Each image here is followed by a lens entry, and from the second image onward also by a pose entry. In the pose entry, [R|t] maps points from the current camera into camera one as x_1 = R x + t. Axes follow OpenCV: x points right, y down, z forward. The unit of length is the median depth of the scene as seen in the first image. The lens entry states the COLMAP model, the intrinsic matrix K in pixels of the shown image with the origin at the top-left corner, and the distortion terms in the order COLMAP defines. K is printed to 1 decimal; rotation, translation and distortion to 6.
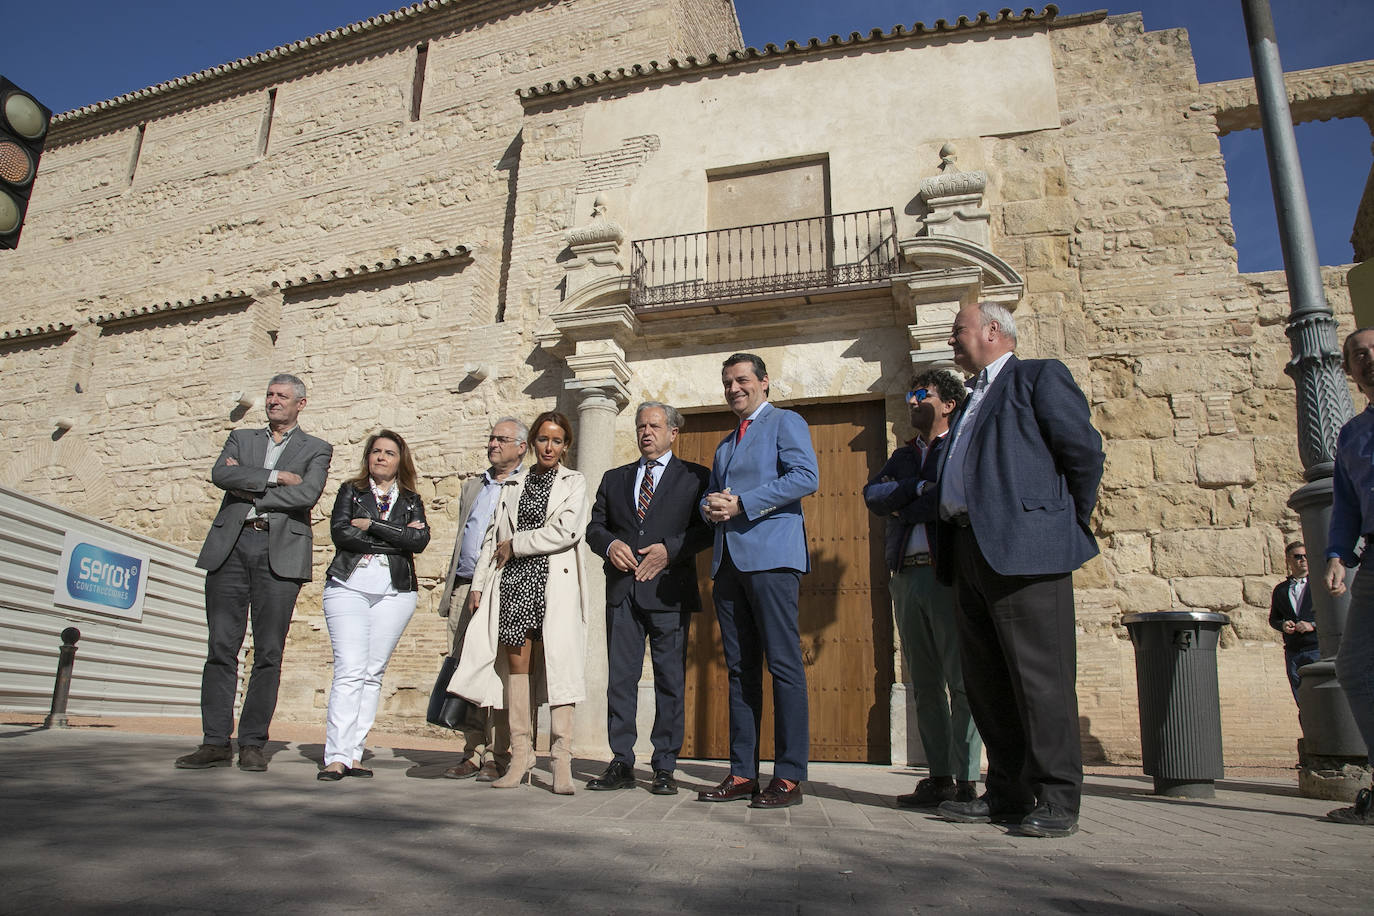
lens RADIAL K [[950.9, 0, 673.2], [0, 950.9, 459.1], [0, 0, 1]] dist [-0.124818, 0.067405]
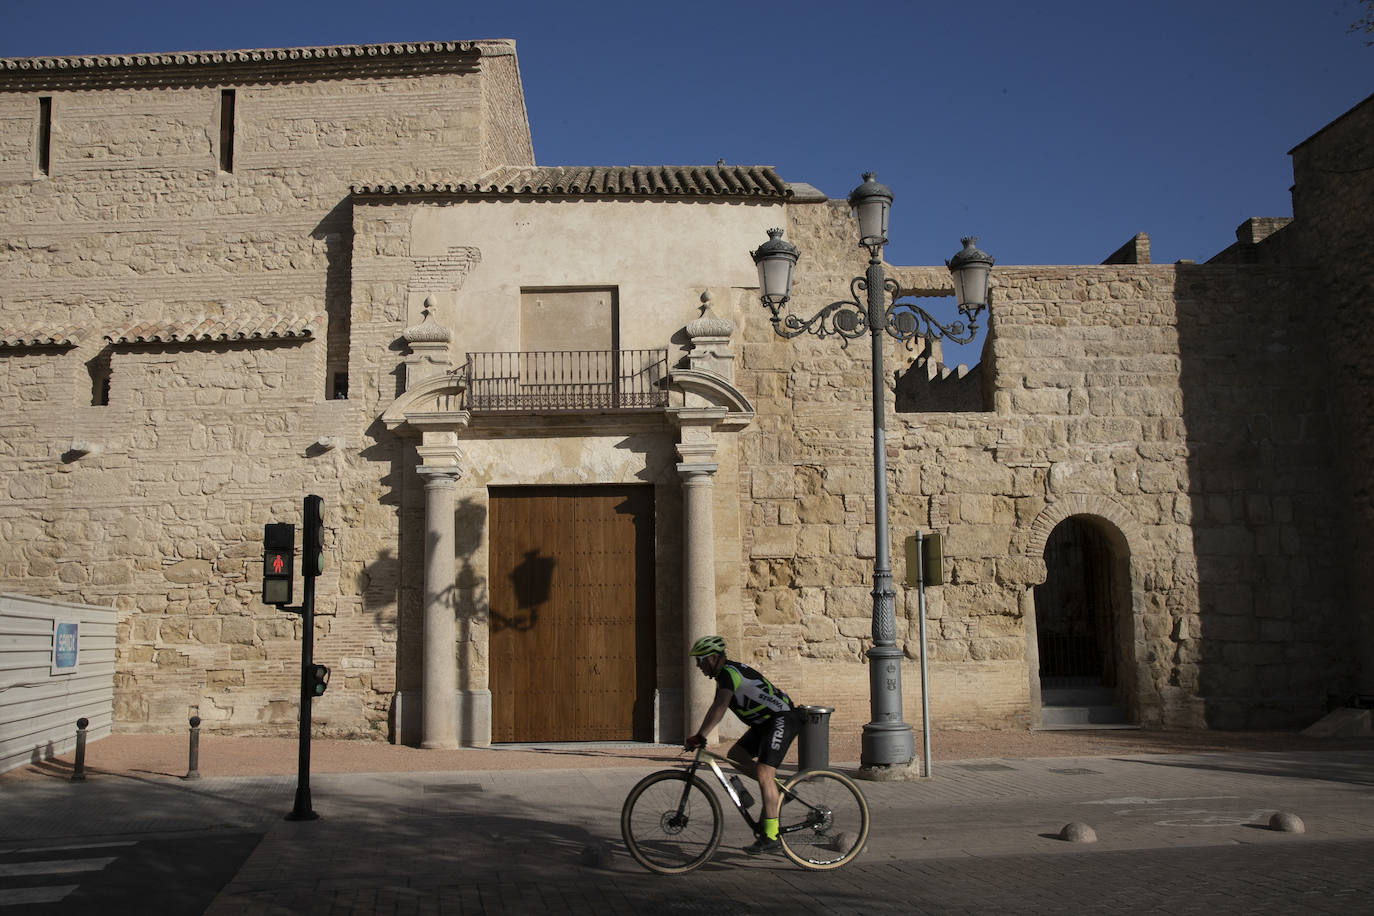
lens RADIAL K [[1090.0, 0, 671.0], [0, 1090.0, 495.5], [0, 0, 1]] dist [-0.063288, 0.071596]
pose [[0.950443, 0.000144, 0.310899, -0.261243], [-0.046564, 0.988786, 0.141891, -0.288241], [-0.307392, -0.149336, 0.939792, -0.541299]]
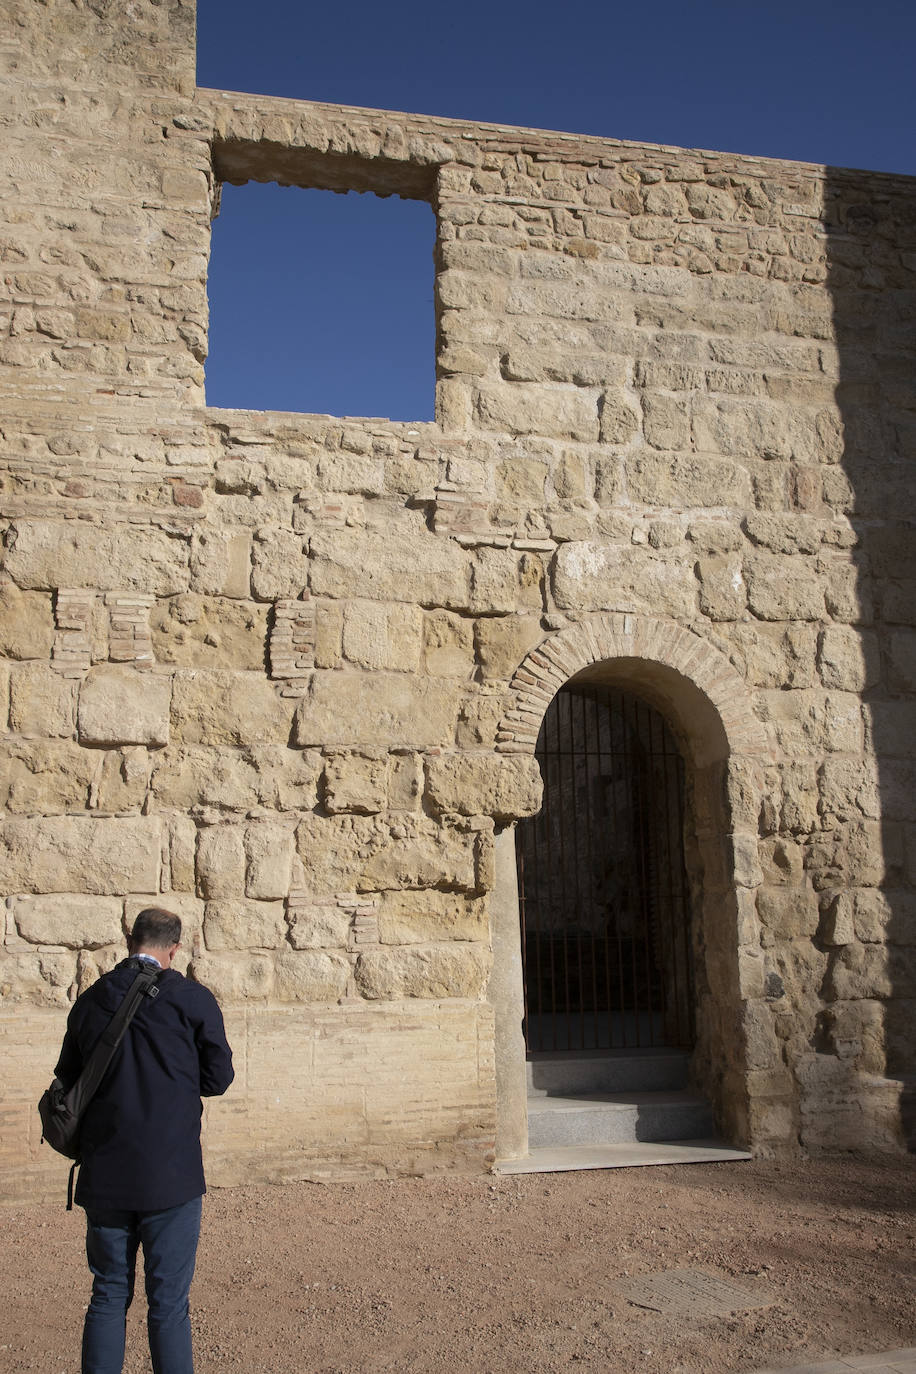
lens RADIAL K [[1126.7, 0, 461.9], [0, 1126.7, 719.3], [0, 0, 1]] dist [-0.050062, 0.071591]
pose [[0.875489, 0.043085, 0.481313, 0.396135], [-0.090270, 0.993066, 0.075303, -0.060445], [-0.474731, -0.109375, 0.873308, 0.207080]]
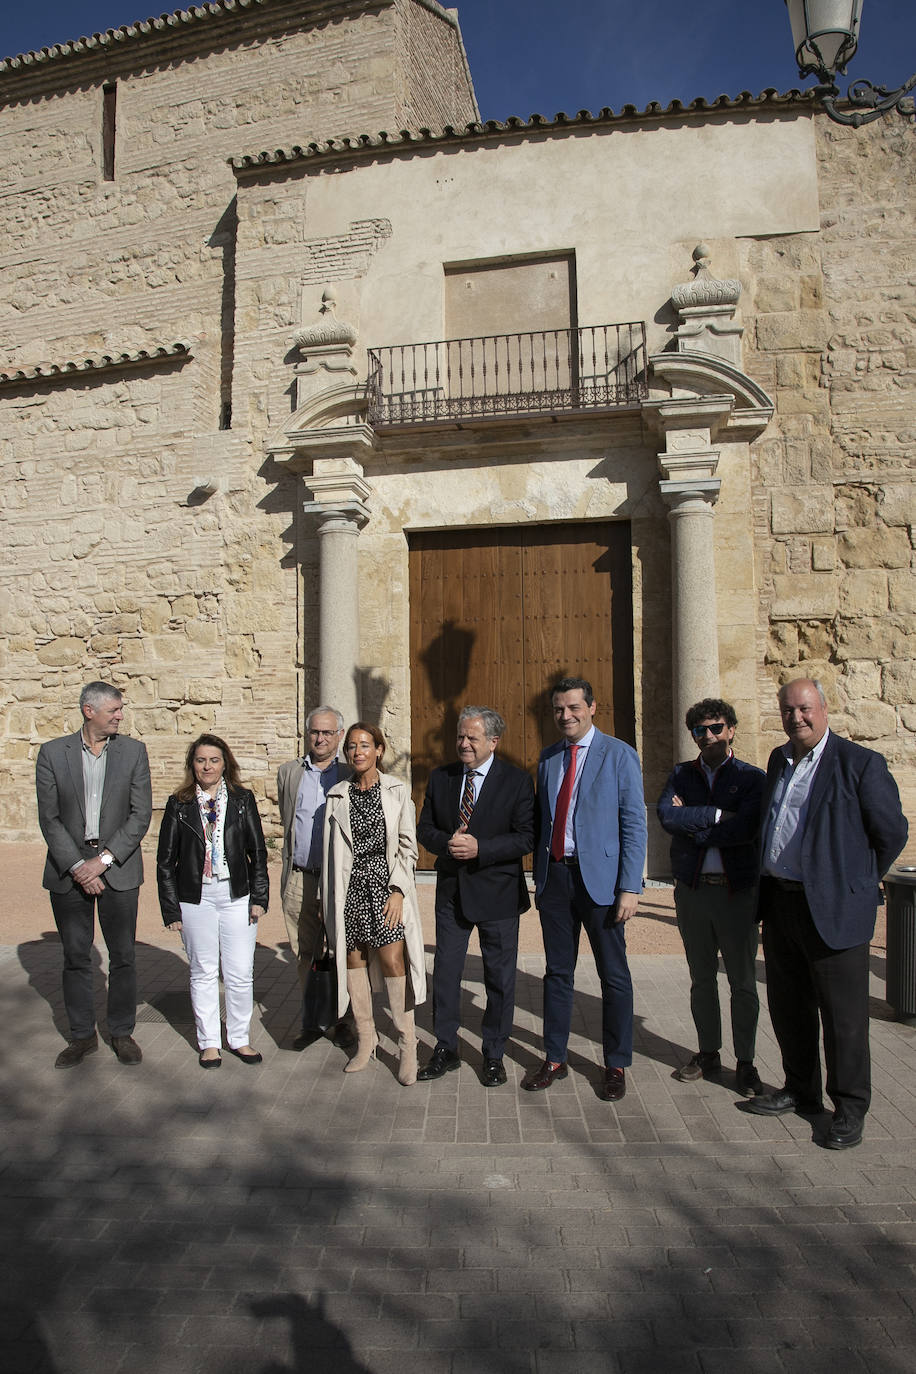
lens RADIAL K [[954.4, 0, 462.7], [0, 954.4, 691.2], [0, 0, 1]] dist [-0.113095, 0.055769]
pose [[0.995626, -0.030703, 0.088239, -0.047467], [0.009903, 0.973822, 0.227096, -0.121646], [-0.092902, -0.225229, 0.969867, 0.005121]]
